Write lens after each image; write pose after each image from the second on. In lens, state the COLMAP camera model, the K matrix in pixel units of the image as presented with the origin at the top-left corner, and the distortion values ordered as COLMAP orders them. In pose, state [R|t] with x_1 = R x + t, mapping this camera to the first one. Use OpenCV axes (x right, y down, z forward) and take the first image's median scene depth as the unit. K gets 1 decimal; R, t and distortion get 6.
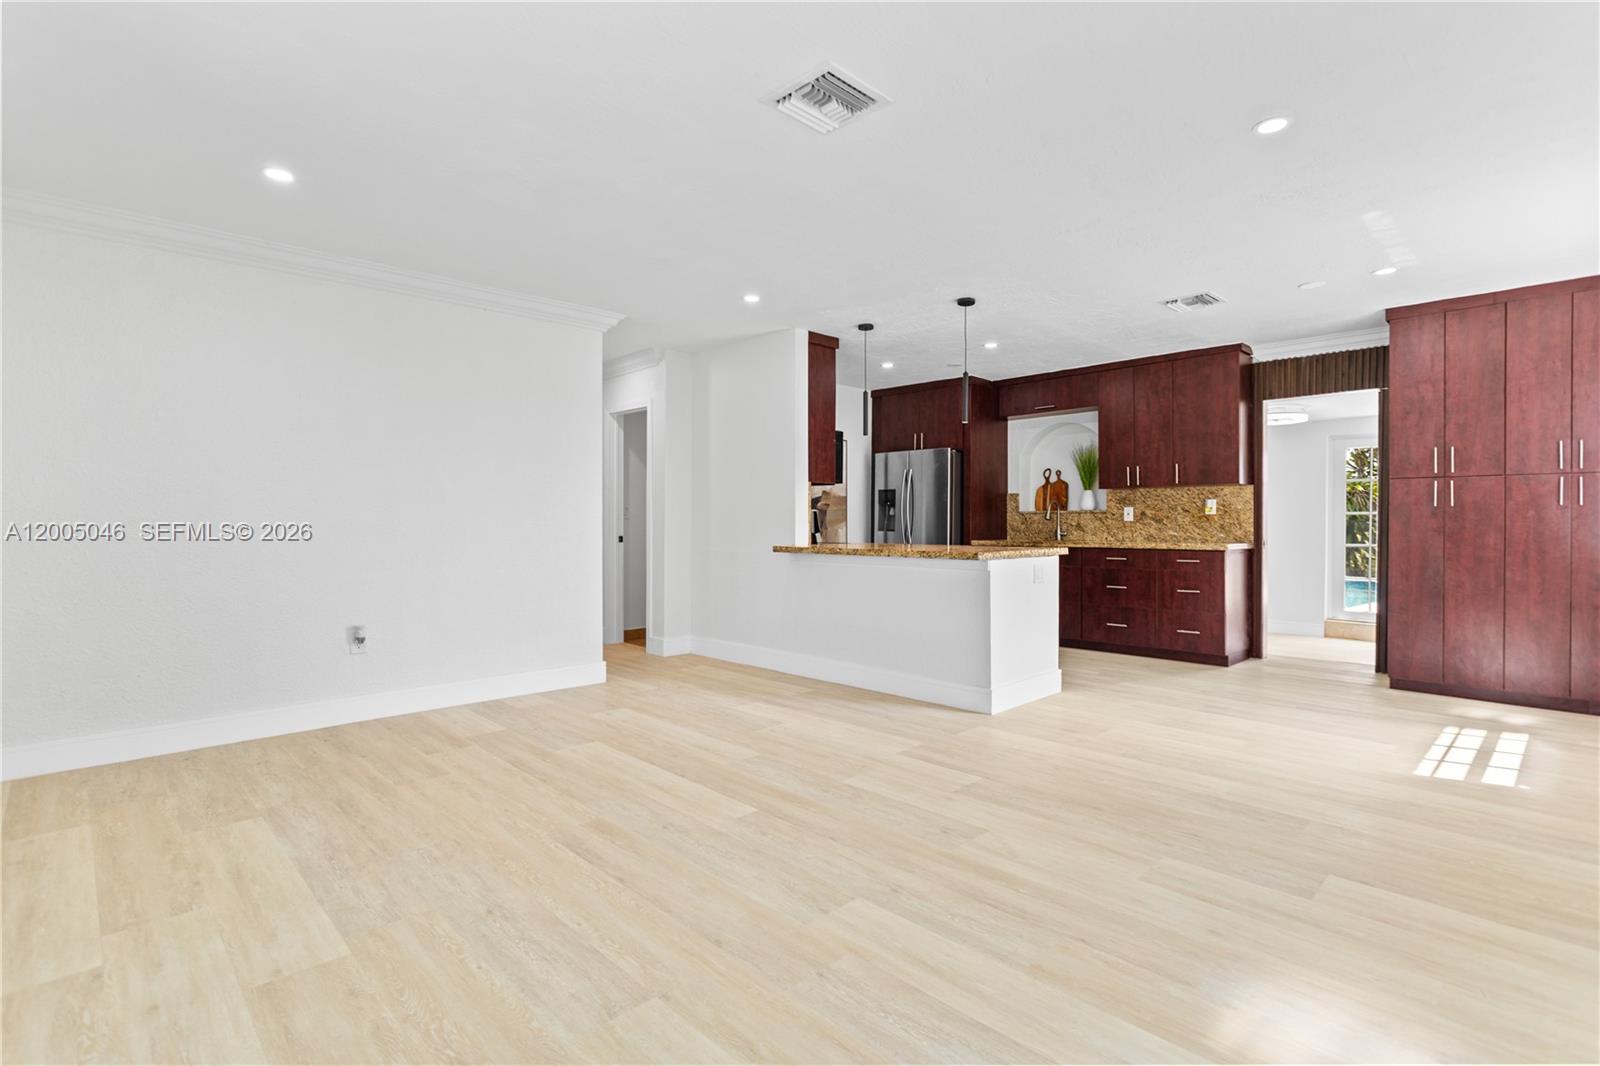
lens RADIAL K [[762.1, 0, 785.1], [0, 762.1, 525.3], [0, 0, 1]] dist [-0.000042, 0.002385]
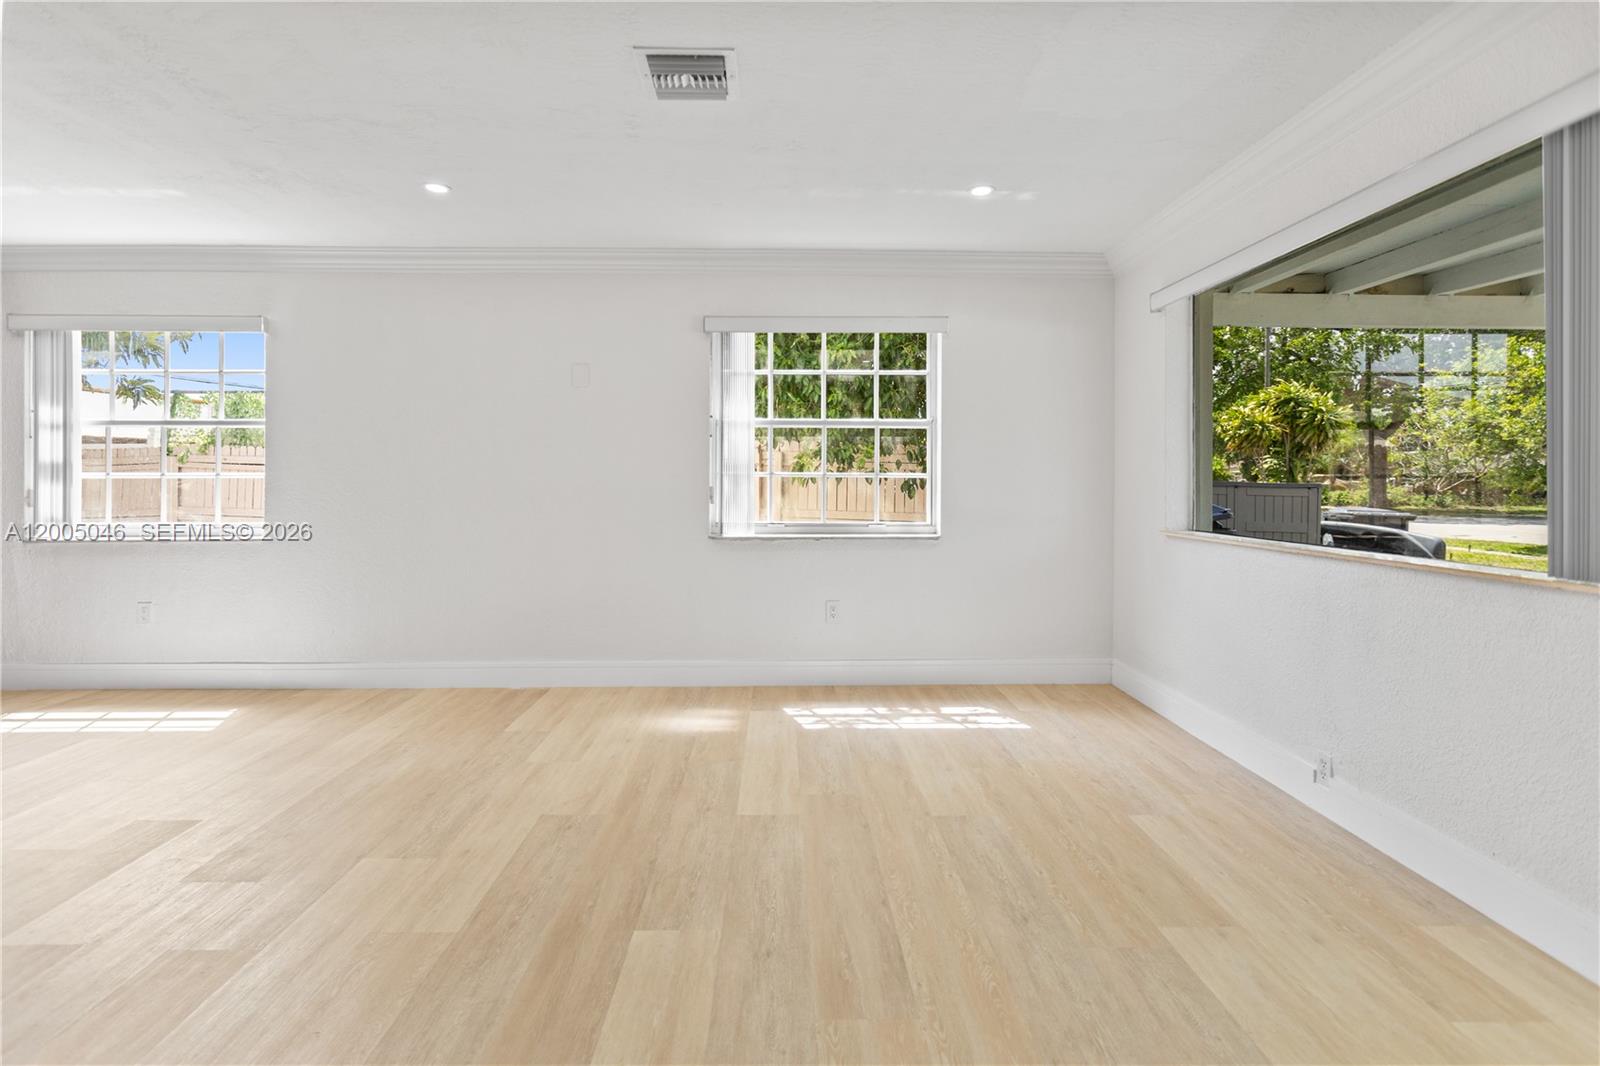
lens RADIAL K [[762.1, 0, 793.3], [0, 762.1, 500.2], [0, 0, 1]] dist [-0.000042, 0.002385]
pose [[-0.736239, -0.016623, 0.676518, -0.471021], [0.005277, 0.999527, 0.030303, -0.029439], [-0.676701, 0.025881, -0.735803, 1.095862]]
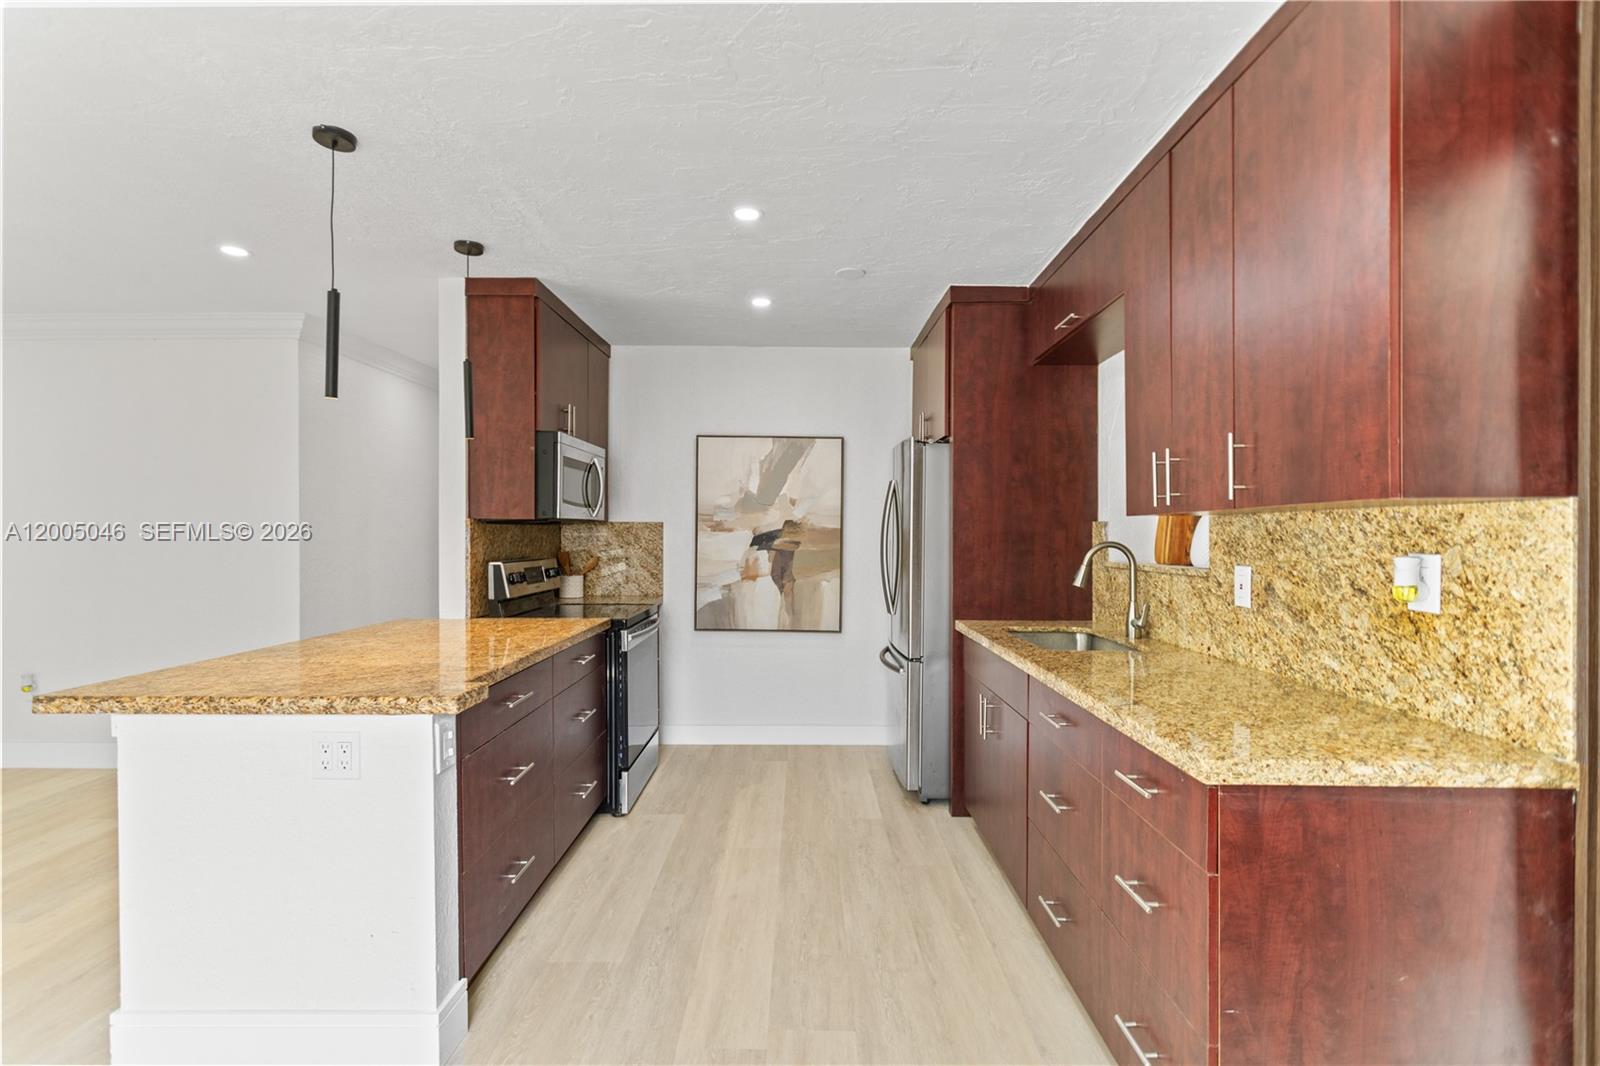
lens RADIAL K [[762.1, 0, 797.6], [0, 762.1, 536.0], [0, 0, 1]] dist [-0.000042, 0.002385]
pose [[0.710717, 0.005167, -0.703459, 0.989952], [-0.004256, 0.999986, 0.003045, -0.067790], [0.703465, 0.000830, 0.710730, 1.111026]]
